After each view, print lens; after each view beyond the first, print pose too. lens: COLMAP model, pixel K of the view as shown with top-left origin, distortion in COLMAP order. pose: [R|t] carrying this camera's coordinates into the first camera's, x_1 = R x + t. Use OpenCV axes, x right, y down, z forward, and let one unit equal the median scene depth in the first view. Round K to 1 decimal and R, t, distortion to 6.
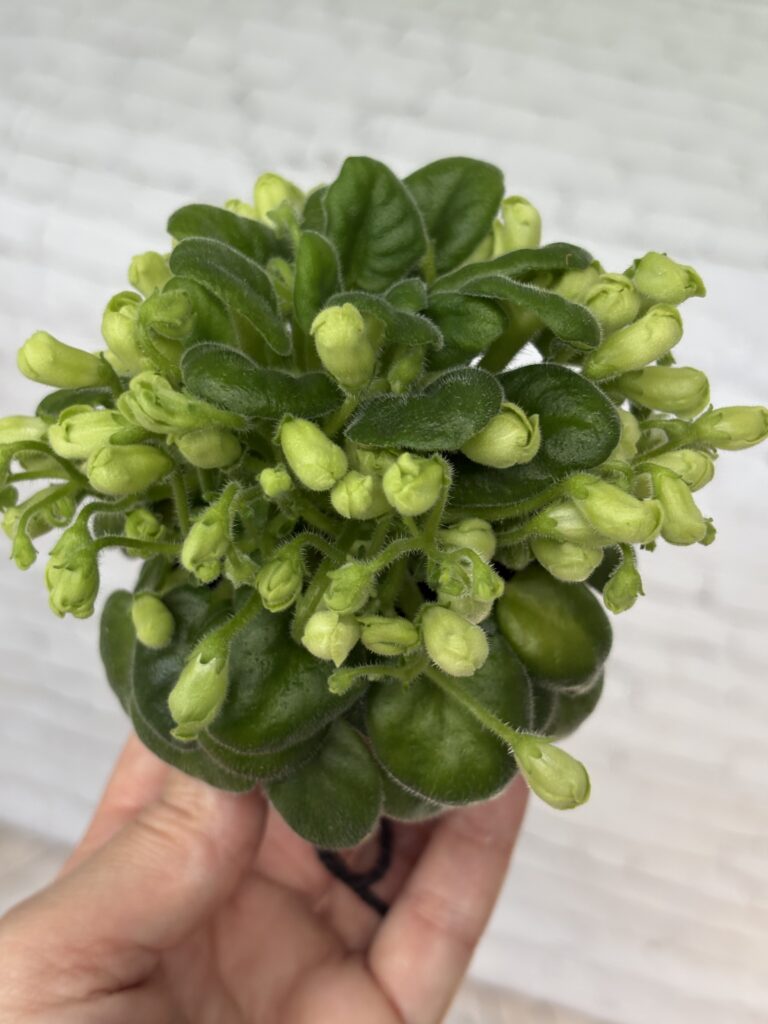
lens RADIAL K [[1548.1, 0, 484.8], [0, 1548.1, 466.6], [0, 0, 1]] dist [0.008270, 0.102517]
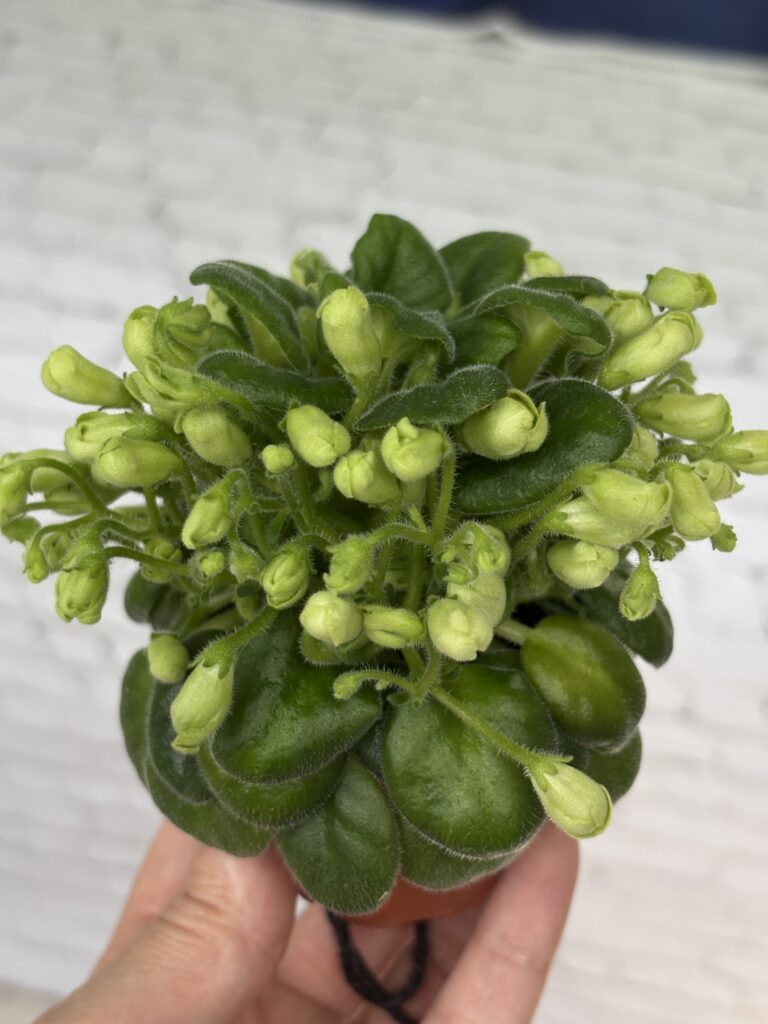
lens RADIAL K [[1548.1, 0, 484.8], [0, 1548.1, 466.6], [0, 0, 1]] dist [0.008270, 0.102517]
pose [[0.997219, -0.013643, -0.073272, 0.066539], [-0.002584, 0.976184, -0.216930, 0.217109], [0.074486, 0.216516, 0.973433, 0.038390]]
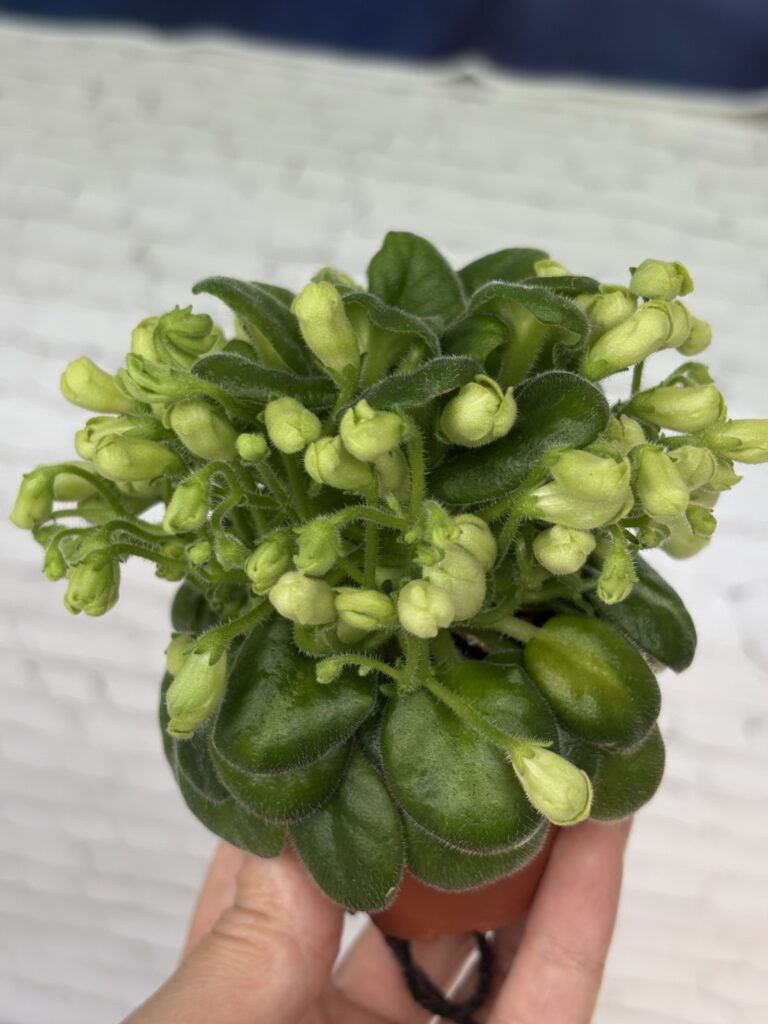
lens RADIAL K [[1560.9, 0, 488.3], [0, 1560.9, 470.4], [0, 0, 1]] dist [0.005666, -0.064305]
pose [[0.976266, -0.043966, -0.212067, 0.226834], [-0.017384, 0.960111, -0.279079, 0.296001], [0.215878, 0.276142, 0.936559, 0.055177]]
